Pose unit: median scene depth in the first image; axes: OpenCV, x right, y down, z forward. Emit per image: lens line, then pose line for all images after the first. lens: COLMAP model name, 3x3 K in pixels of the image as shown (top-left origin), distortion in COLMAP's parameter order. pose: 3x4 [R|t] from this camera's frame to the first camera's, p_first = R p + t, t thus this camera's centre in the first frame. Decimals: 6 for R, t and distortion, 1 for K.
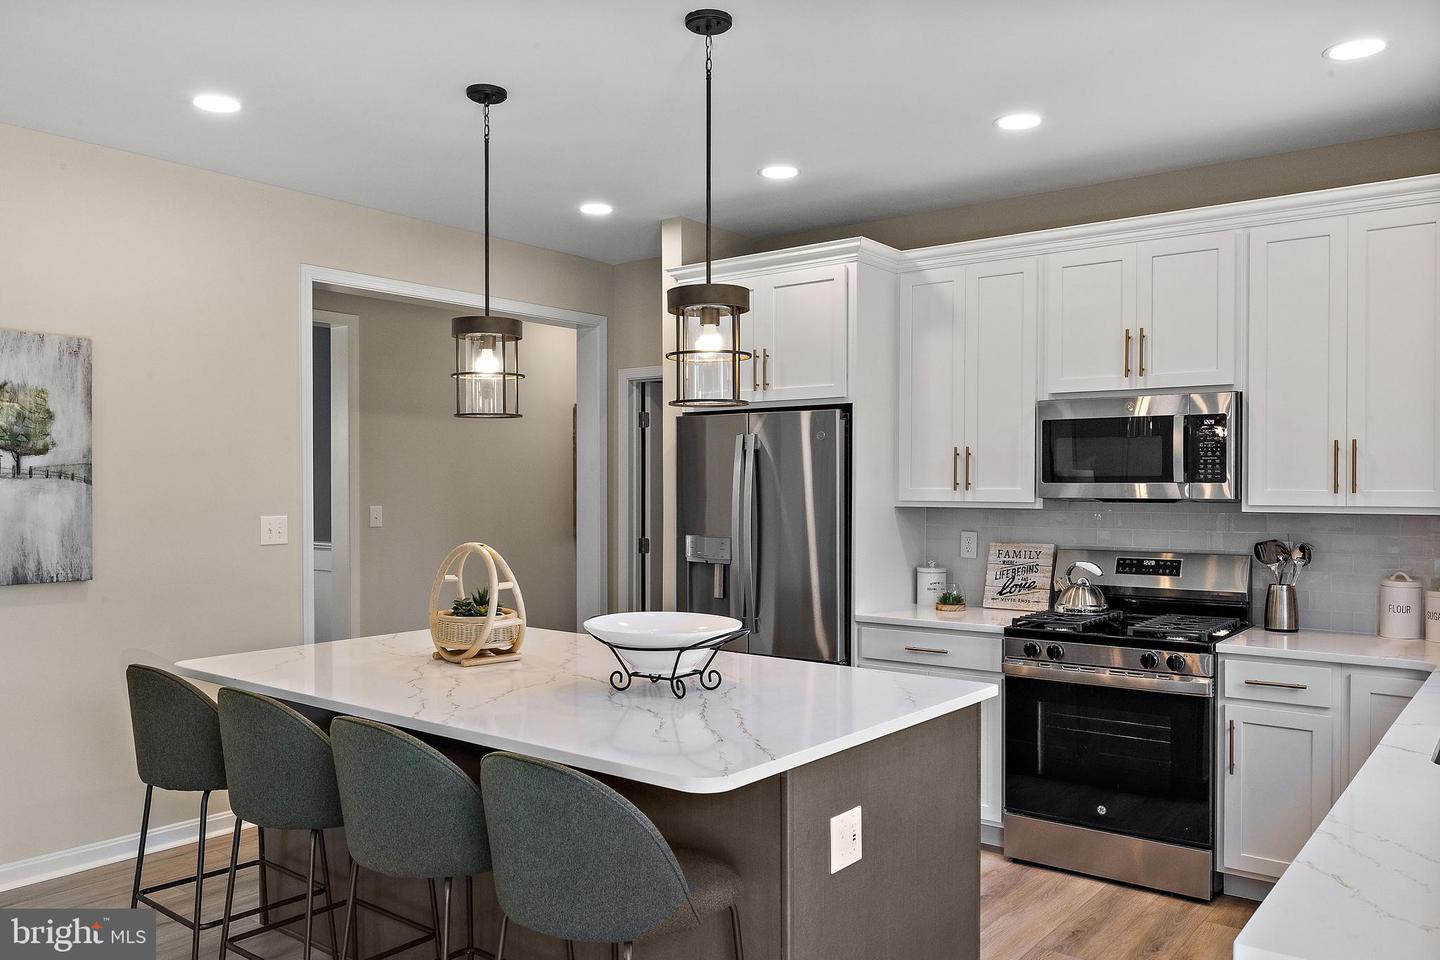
lens RADIAL K [[1101.0, 0, 718.3], [0, 1101.0, 503.0], [0, 0, 1]] dist [-0.003858, -0.006887]
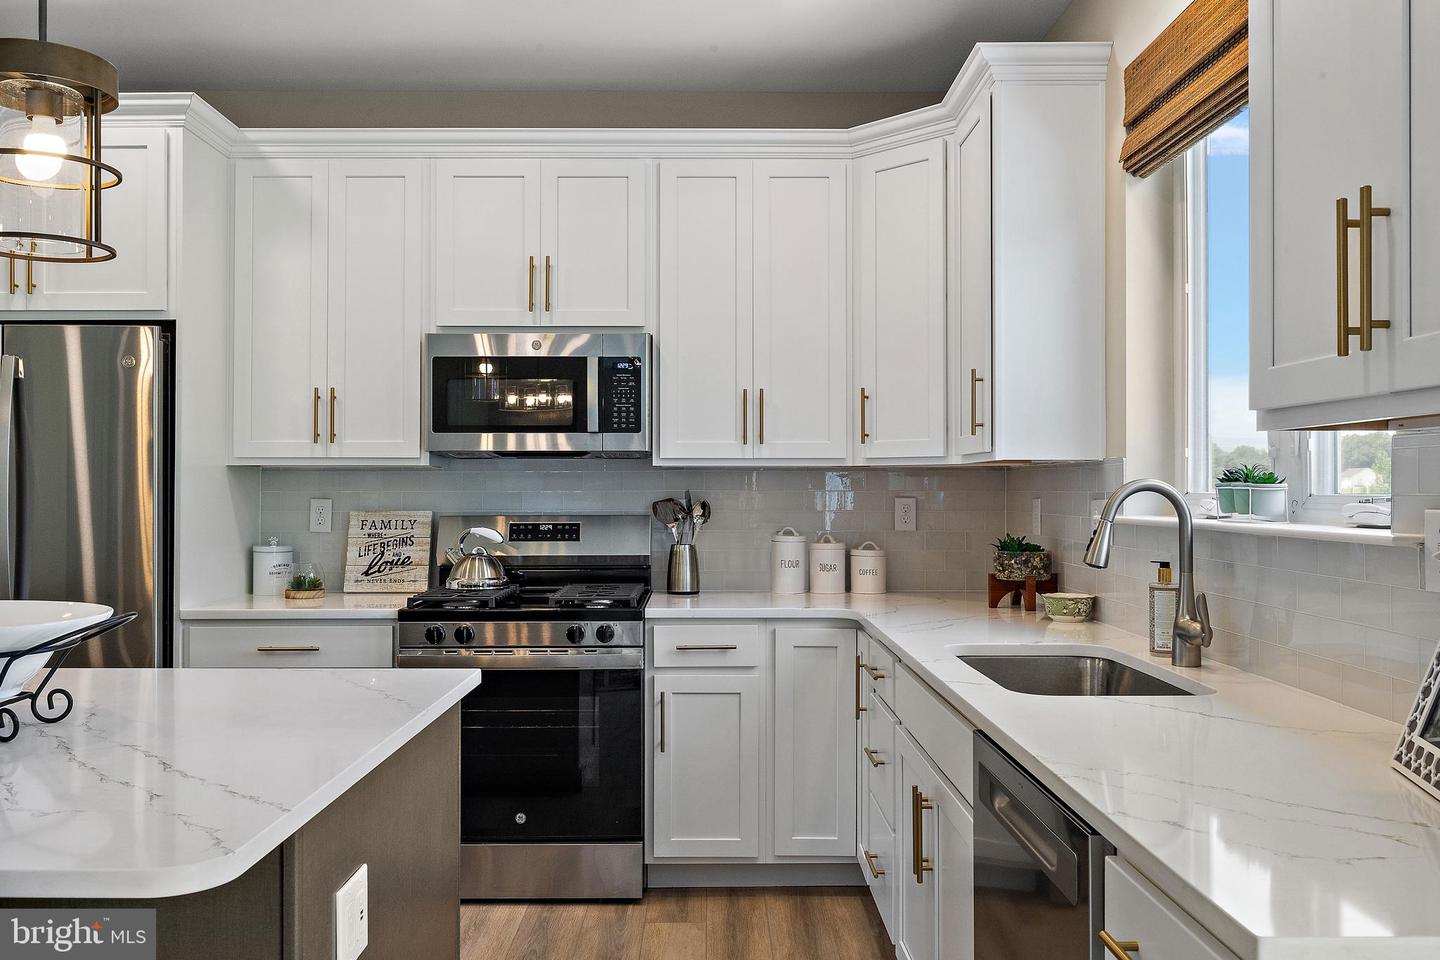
lens RADIAL K [[1159.8, 0, 720.0], [0, 1159.8, 480.0], [0, 0, 1]] dist [-0.007776, 0.005644]
pose [[0.784363, 0.003334, 0.620293, -0.077989], [0.011290, 0.999743, -0.019650, 0.038066], [-0.620200, 0.022416, 0.784124, 0.195969]]
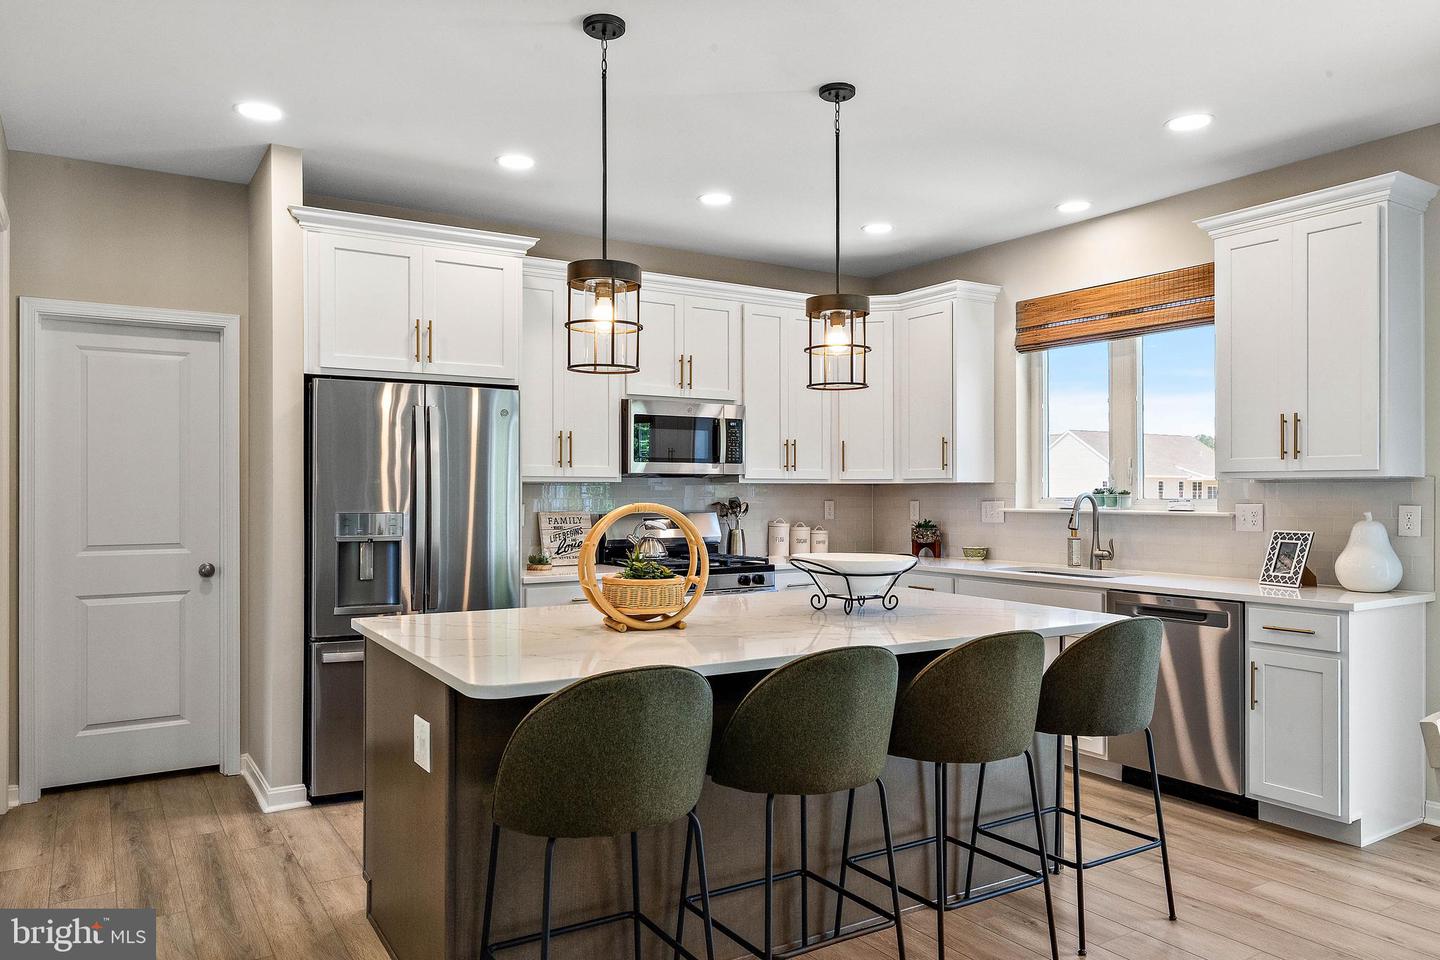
lens RADIAL K [[988.7, 0, 720.0], [0, 988.7, 480.0], [0, 0, 1]] dist [-0.004666, -0.000337]
pose [[0.334427, 0.009171, 0.942377, -0.819937], [0.016367, 0.999745, -0.015538, 0.024387], [-0.942280, 0.020620, 0.334192, 0.533139]]
